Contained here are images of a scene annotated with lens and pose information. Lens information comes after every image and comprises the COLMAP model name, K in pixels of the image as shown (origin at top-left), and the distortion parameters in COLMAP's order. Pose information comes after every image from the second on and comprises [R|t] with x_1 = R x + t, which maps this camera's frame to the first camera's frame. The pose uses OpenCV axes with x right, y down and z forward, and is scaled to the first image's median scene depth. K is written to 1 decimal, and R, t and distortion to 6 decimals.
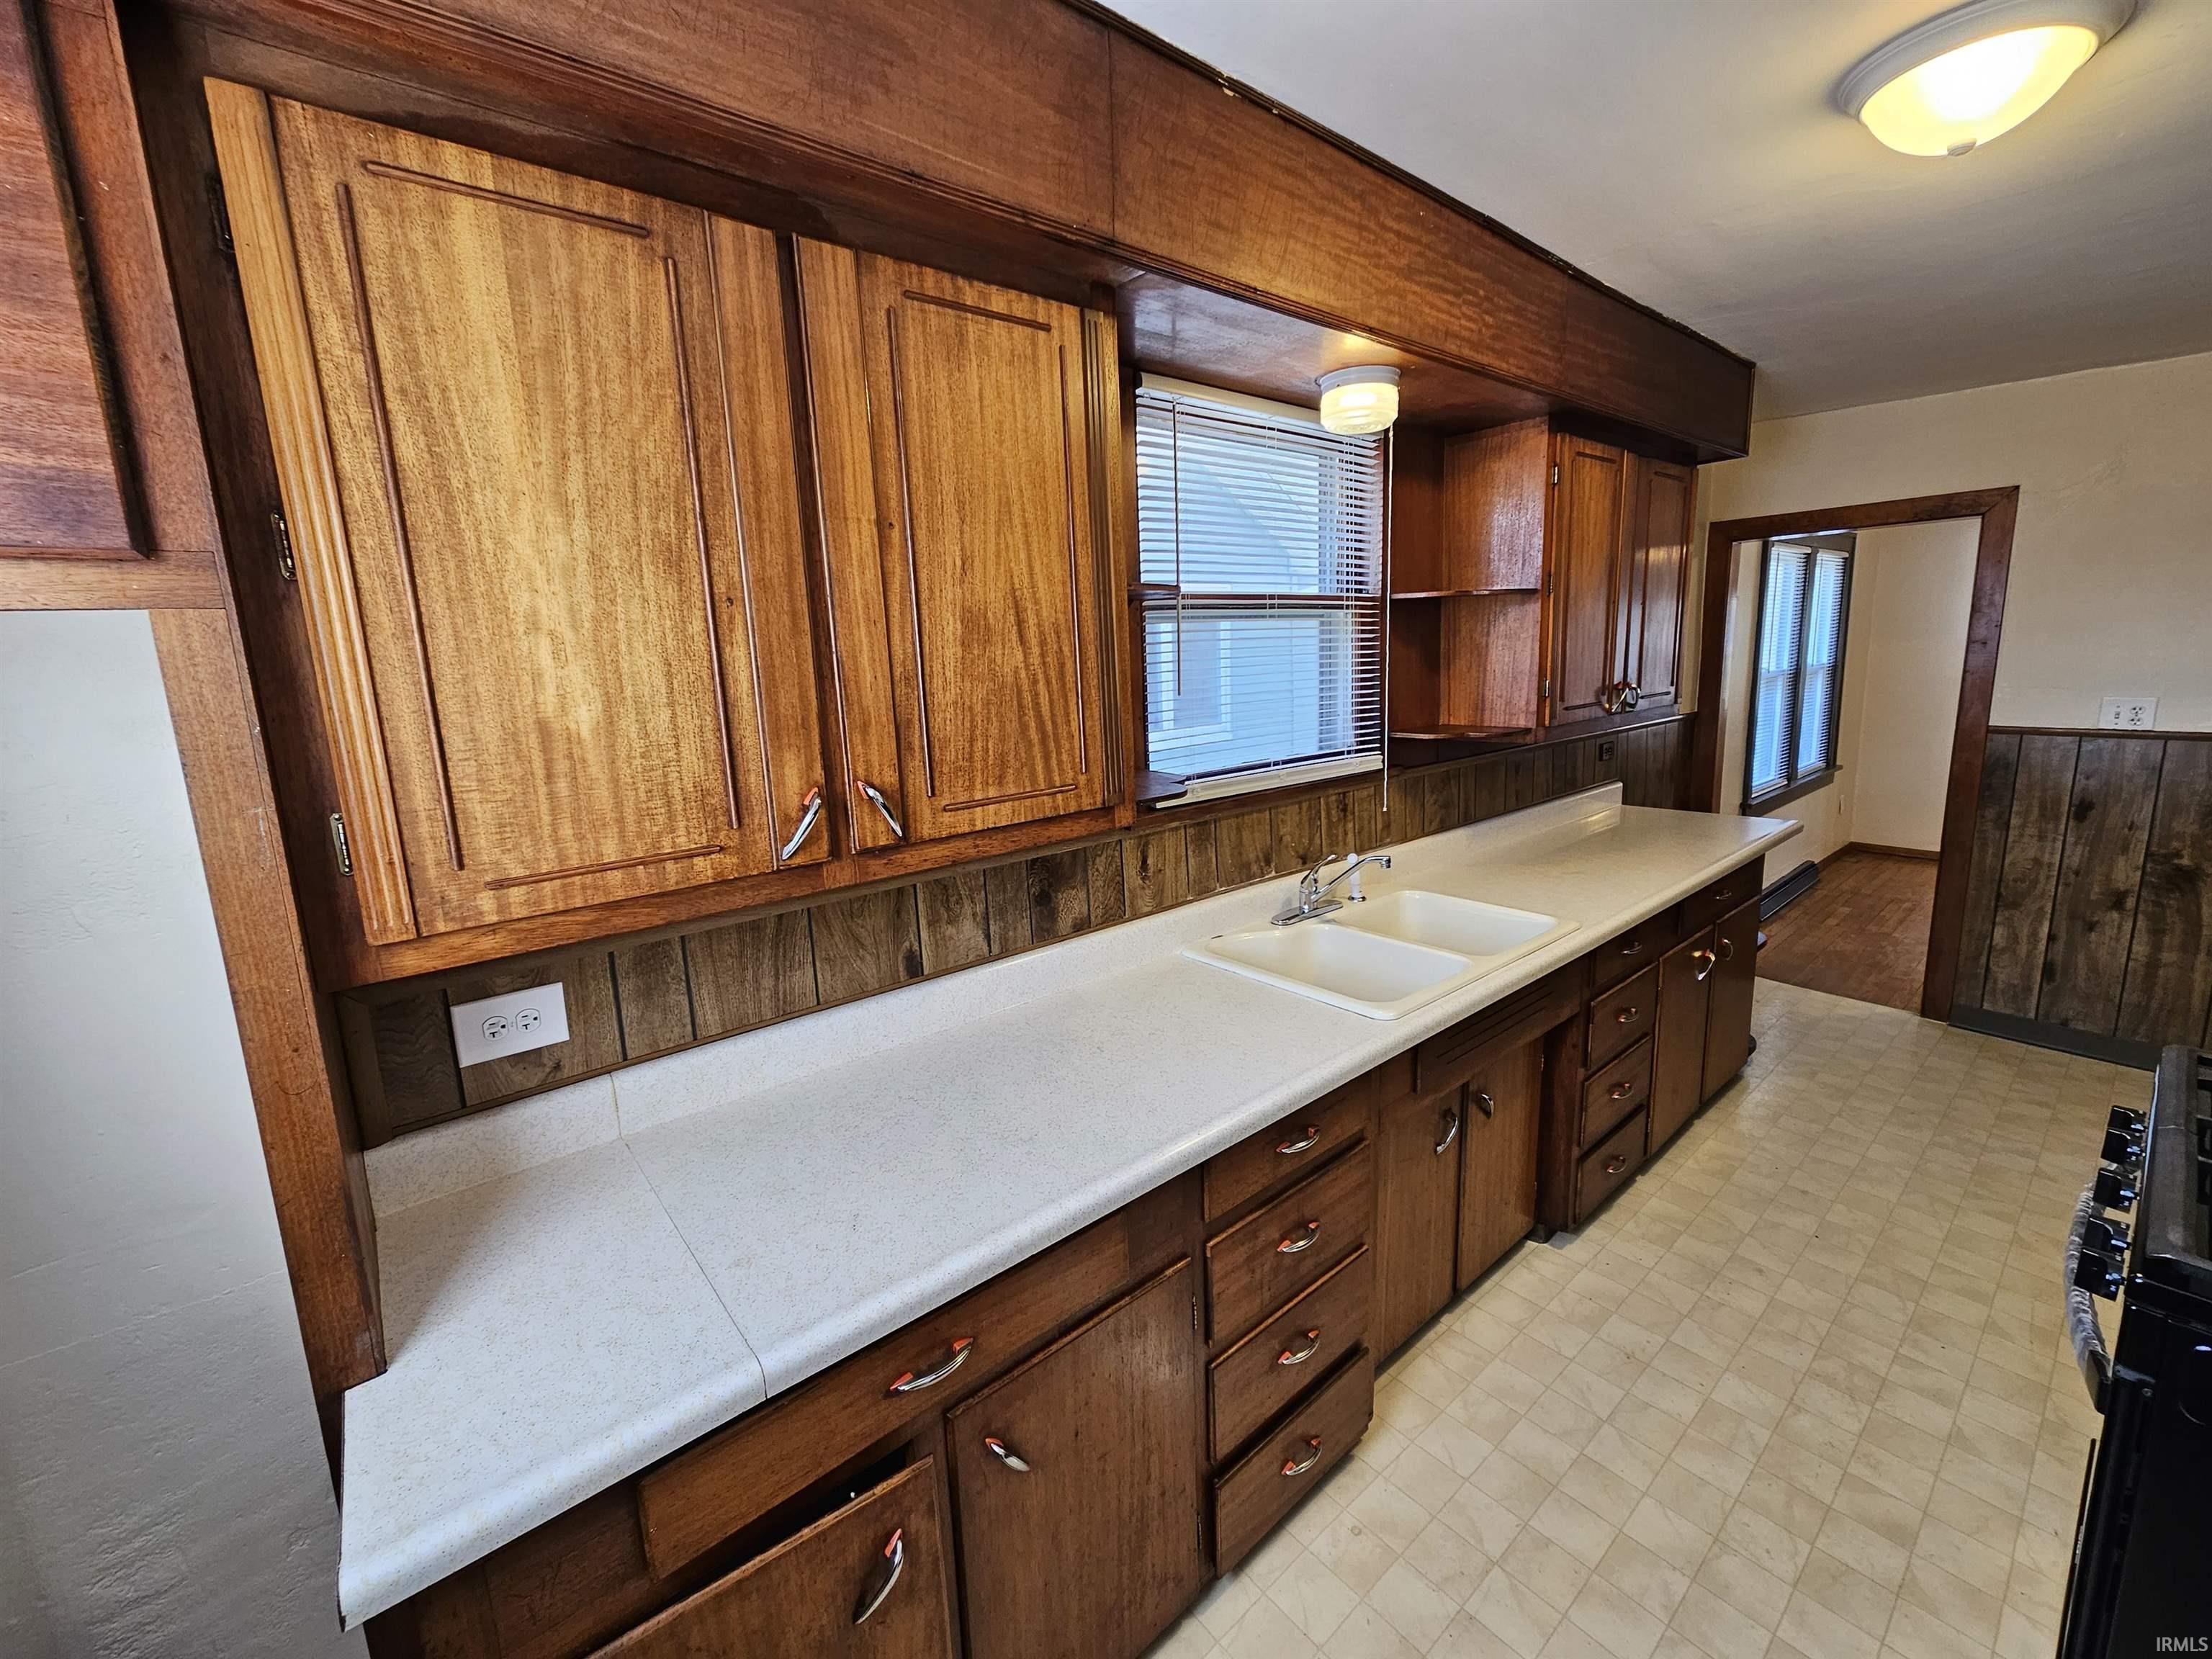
lens RADIAL K [[904.0, 0, 1103.9], [0, 904.0, 811.2], [0, 0, 1]] dist [0.001247, -0.000397]
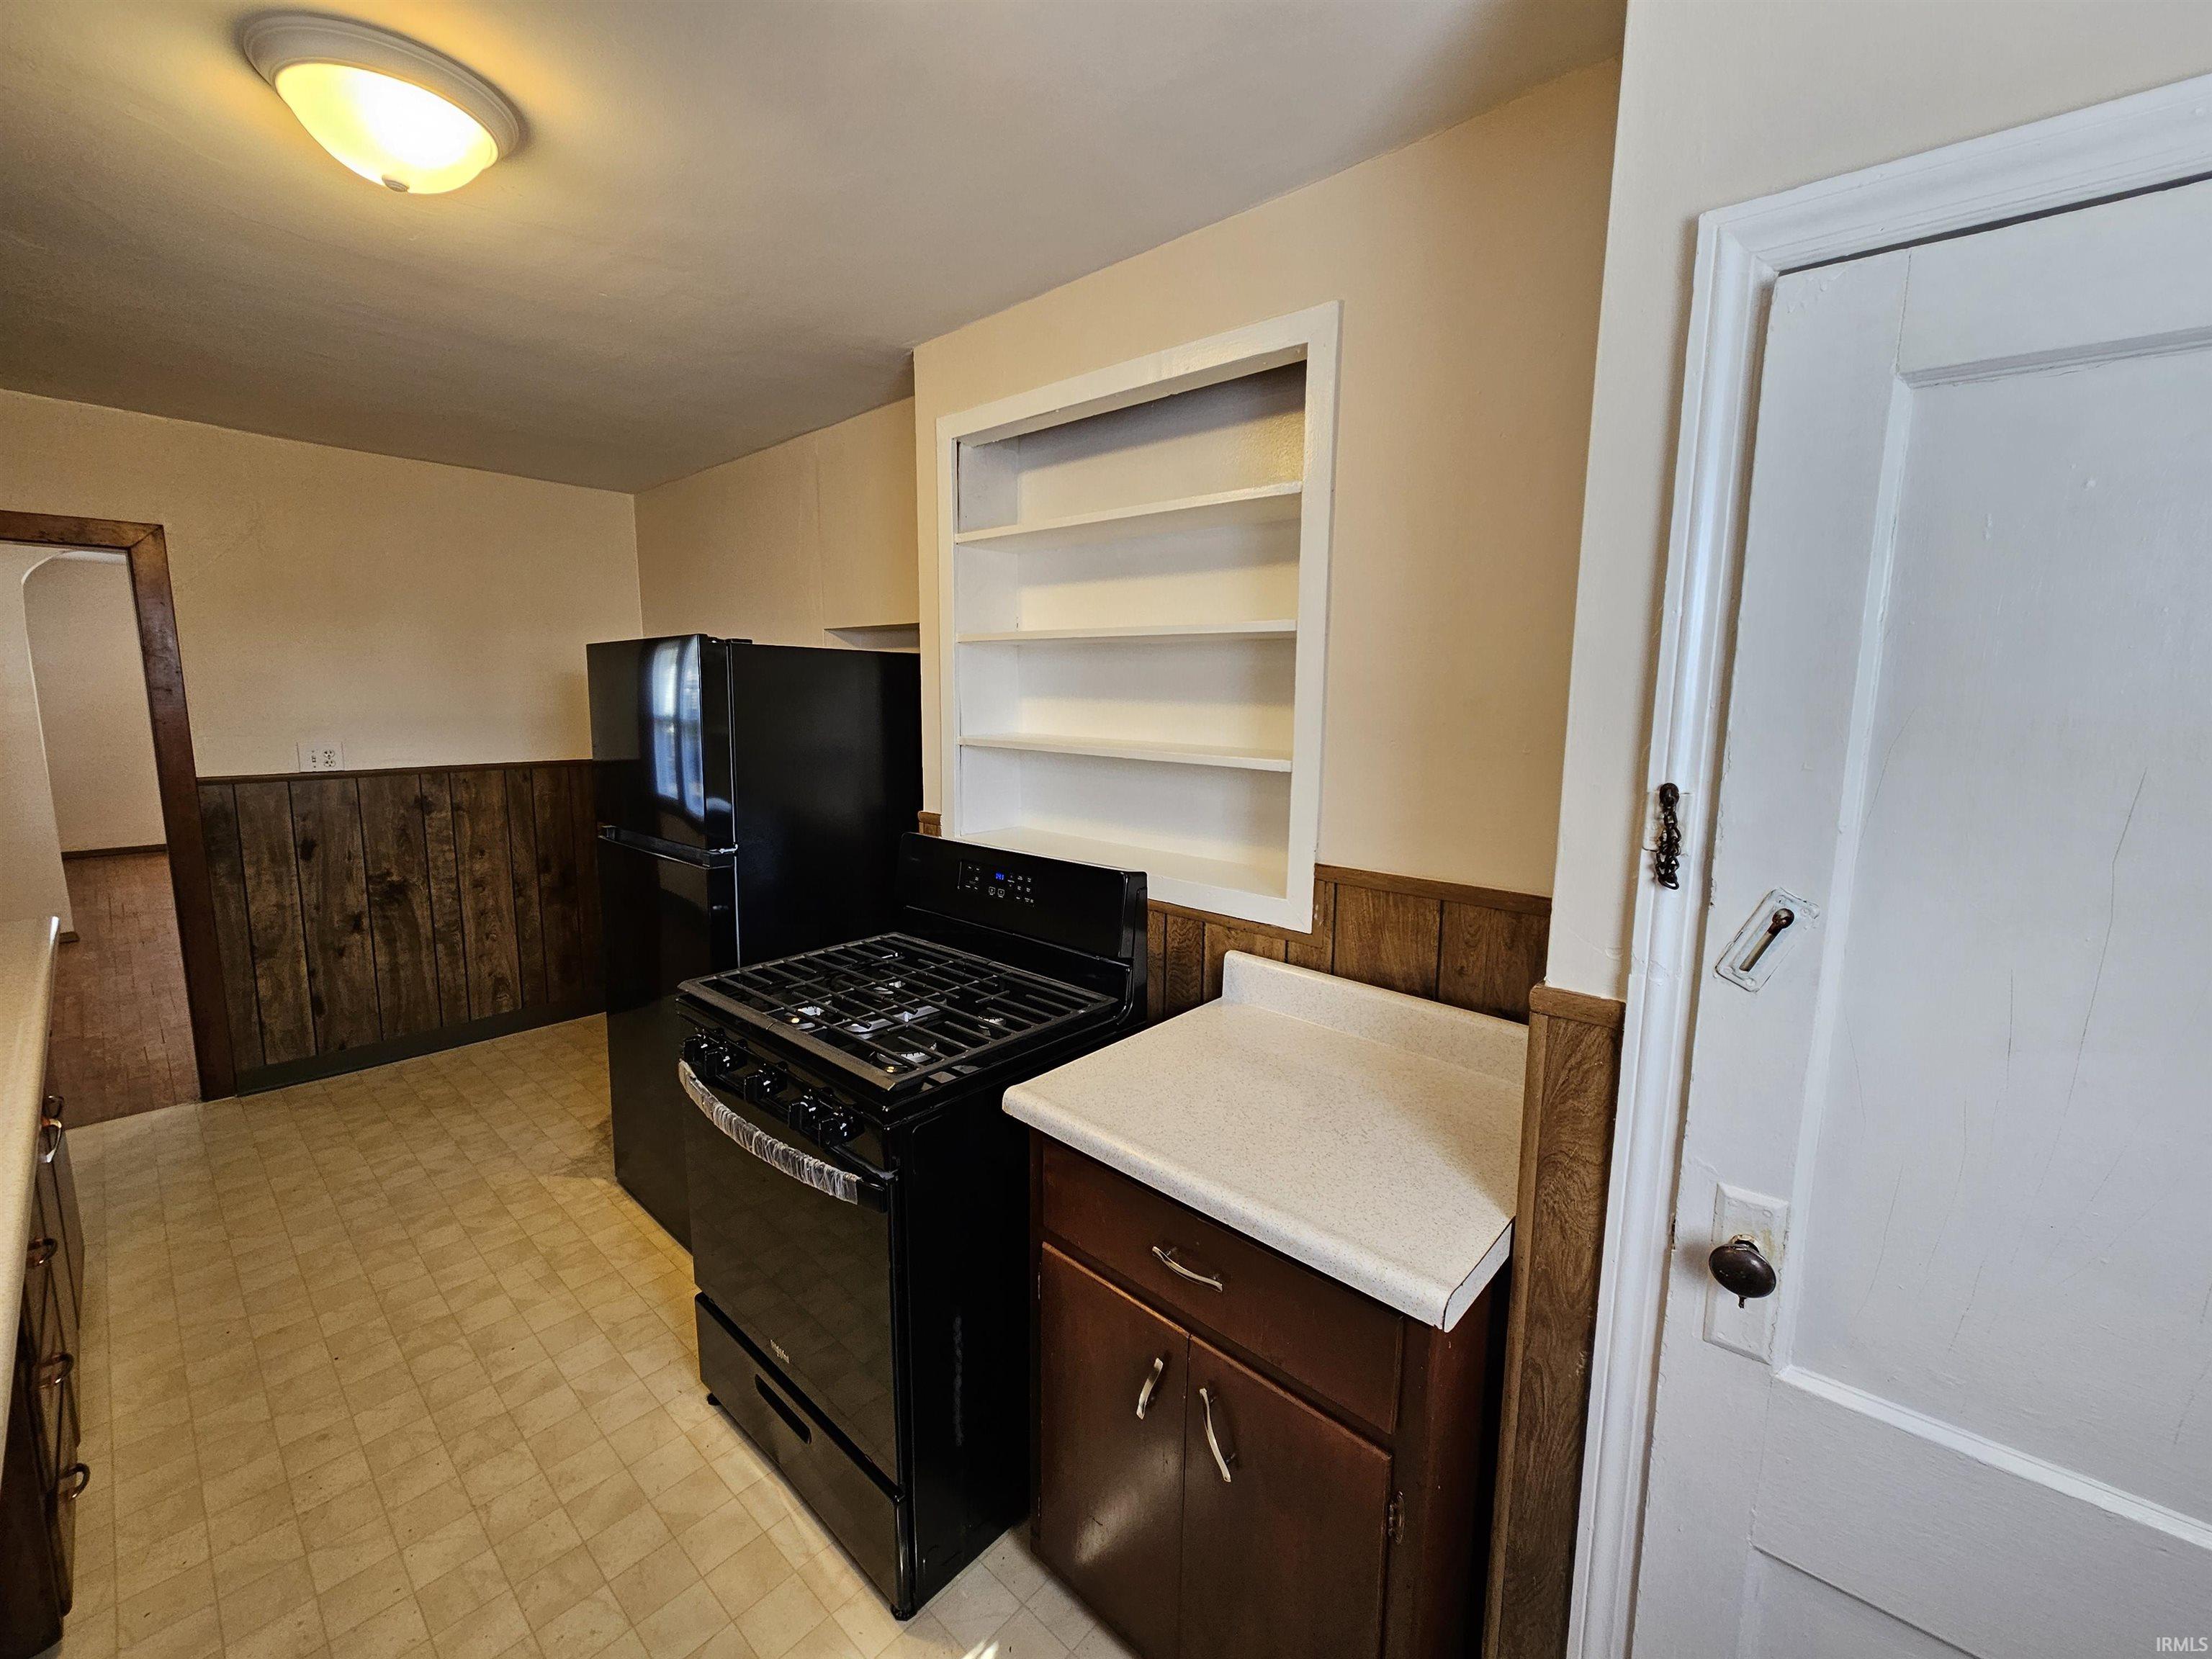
lens RADIAL K [[904.0, 0, 1103.9], [0, 904.0, 811.2], [0, 0, 1]] dist [0.001247, -0.000397]
pose [[-0.140757, -0.105083, 0.984452, -0.086378], [0.164905, 0.977972, 0.127970, -0.025796], [-0.976214, 0.180354, -0.120327, 0.204662]]
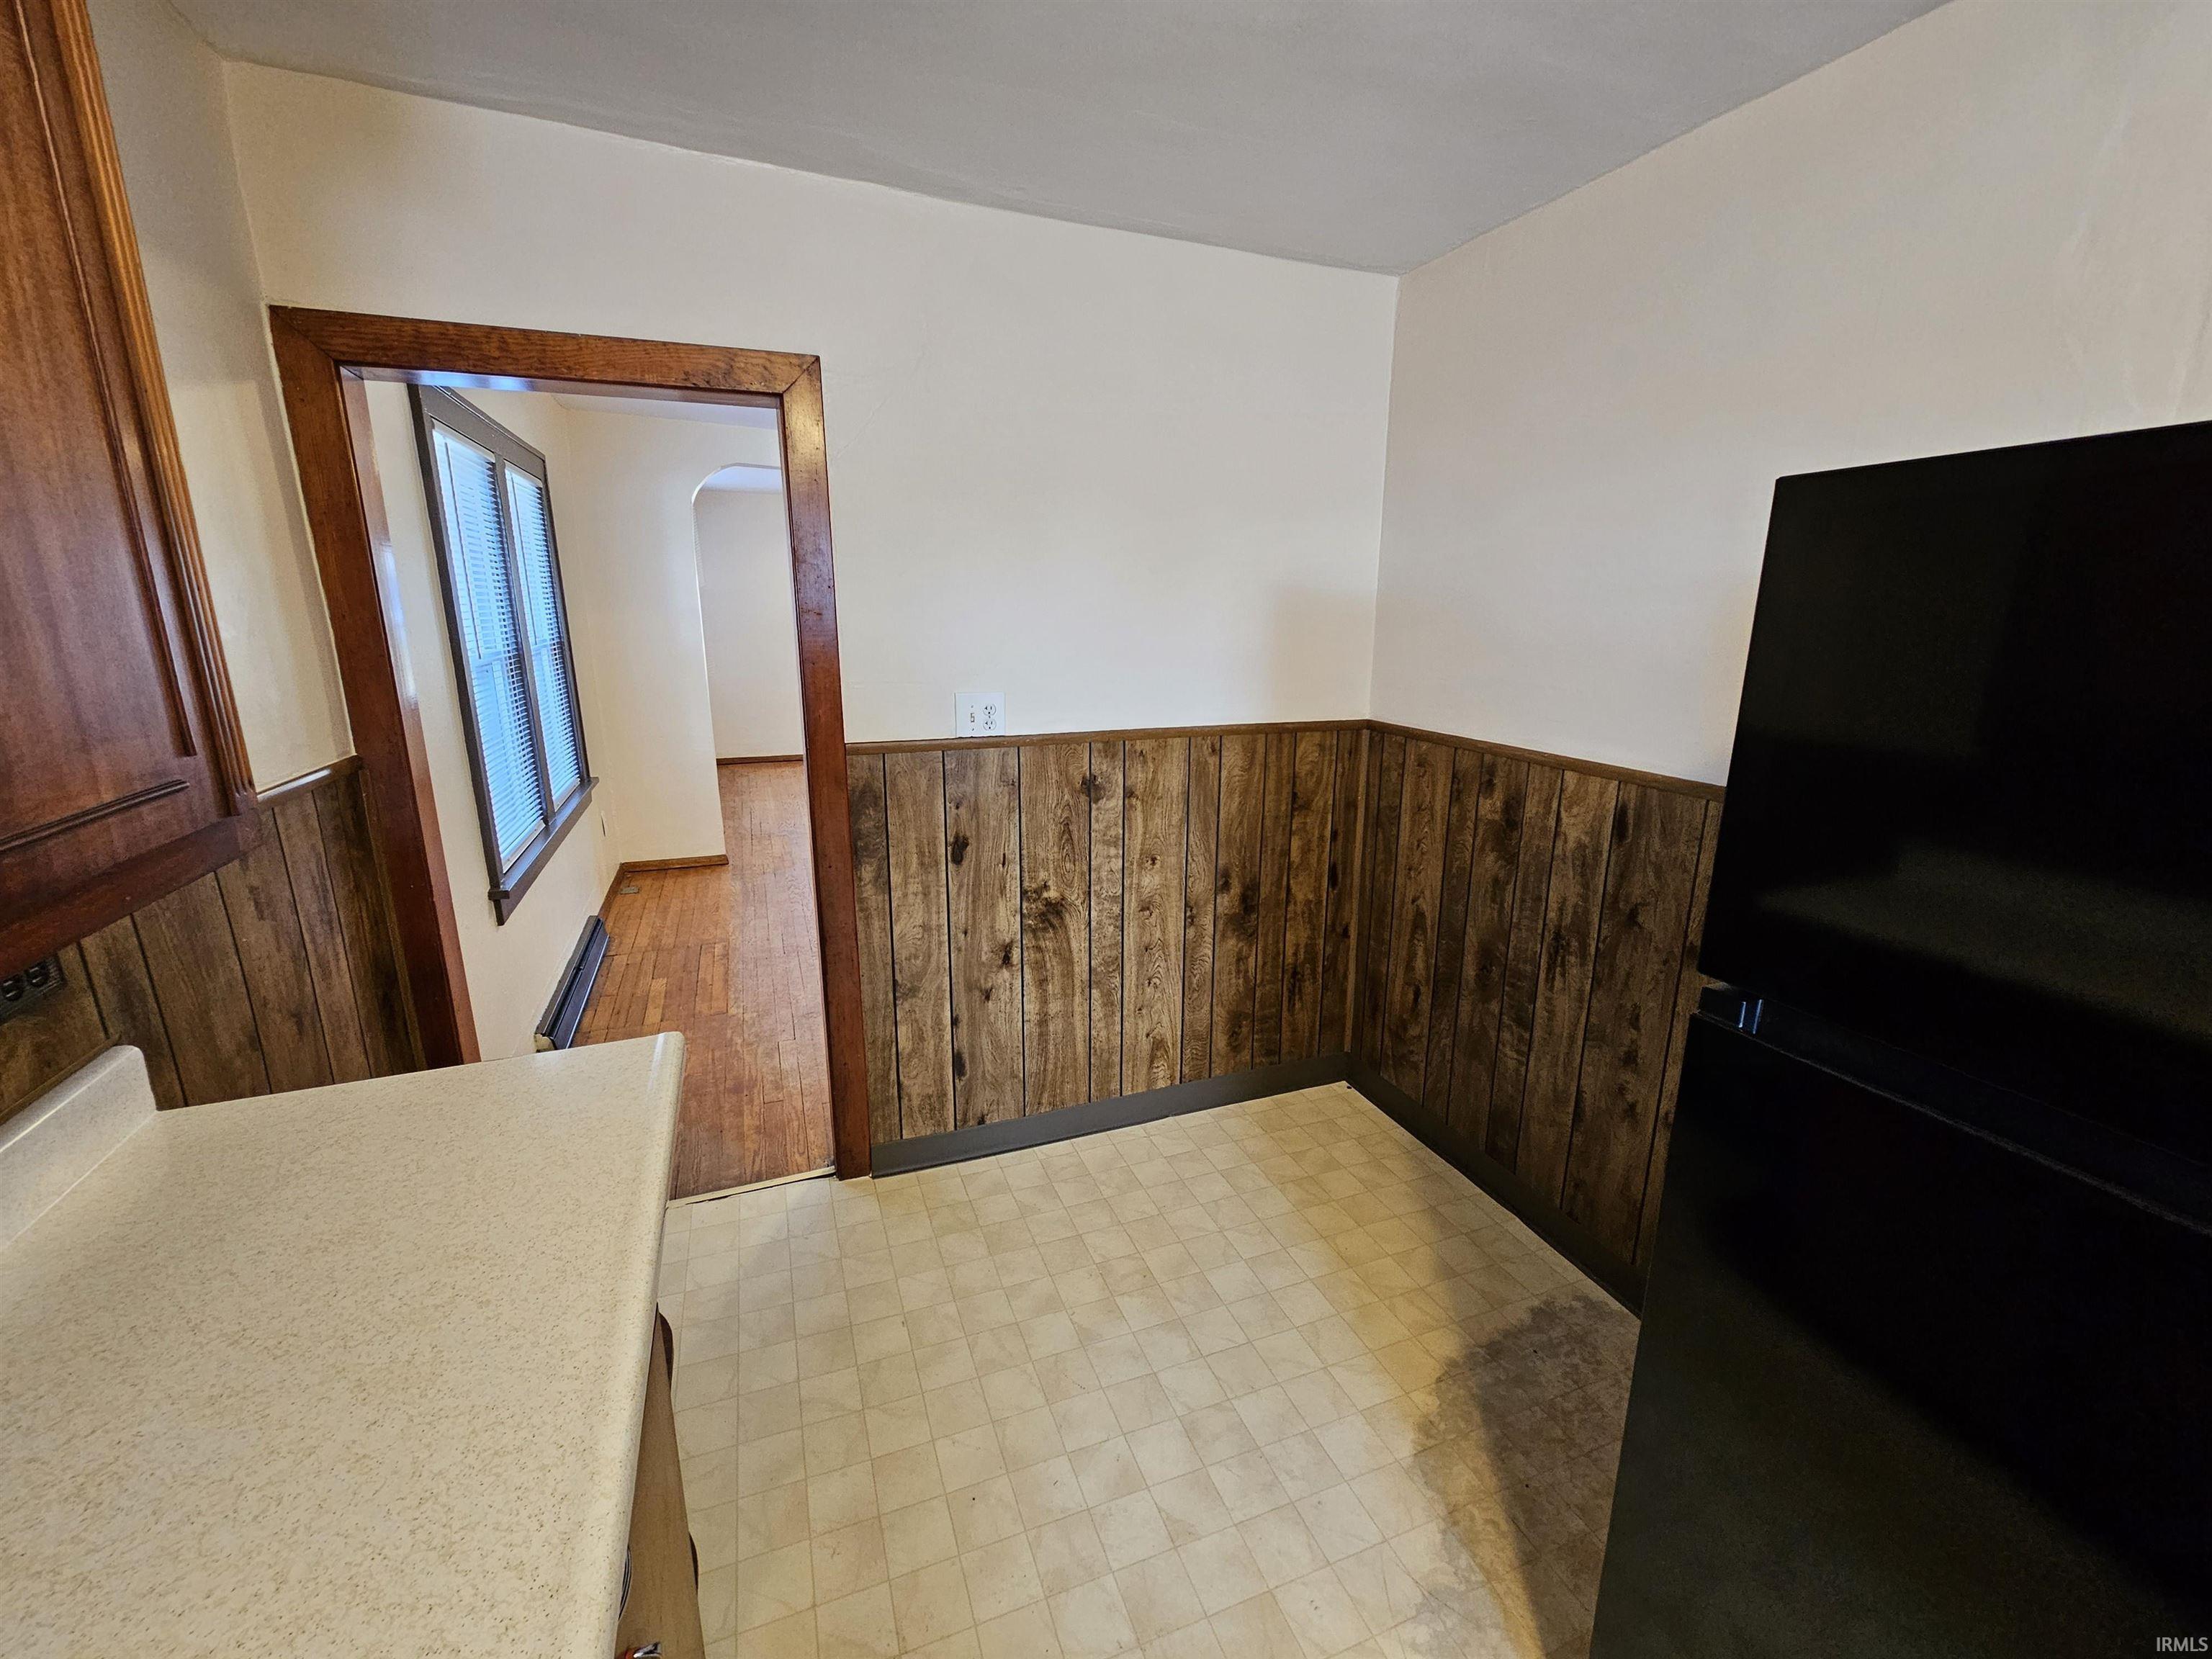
lens RADIAL K [[894.2, 0, 1092.0], [0, 894.2, 818.9], [0, 0, 1]] dist [0.001982, 0.000071]
pose [[0.326586, -0.183229, 0.927237, 0.445176], [0.151424, 0.978501, 0.140025, -0.107487], [-0.932959, 0.094676, 0.347310, 0.635438]]
